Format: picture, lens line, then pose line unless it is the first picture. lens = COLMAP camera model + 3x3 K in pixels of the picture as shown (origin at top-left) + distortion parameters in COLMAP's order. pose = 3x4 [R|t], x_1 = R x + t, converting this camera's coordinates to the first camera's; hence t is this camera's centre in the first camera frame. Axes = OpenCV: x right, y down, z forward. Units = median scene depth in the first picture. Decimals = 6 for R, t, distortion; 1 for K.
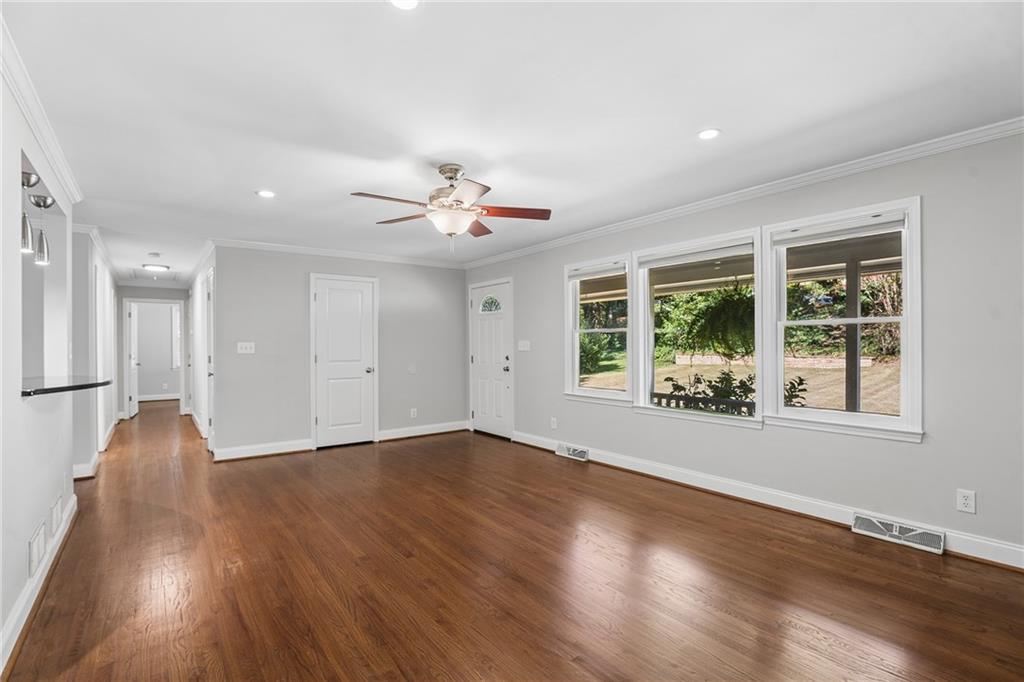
lens RADIAL K [[512.7, 0, 512.0], [0, 512.7, 341.0], [0, 0, 1]] dist [-0.000255, 0.000245]
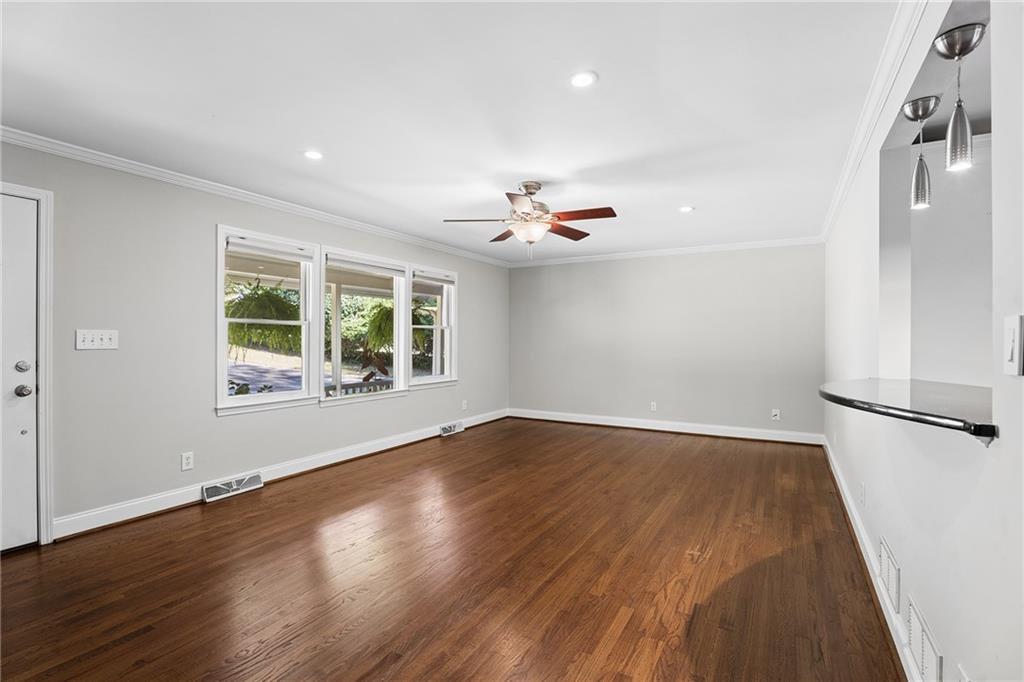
lens RADIAL K [[512.7, 0, 512.0], [0, 512.7, 341.0], [0, 0, 1]] dist [-0.000255, 0.000245]
pose [[-0.452411, -0.001820, 0.891808, -0.813441], [-0.011826, 0.999922, -0.003958, 0.009857], [-0.891731, -0.012338, -0.452397, 1.126245]]
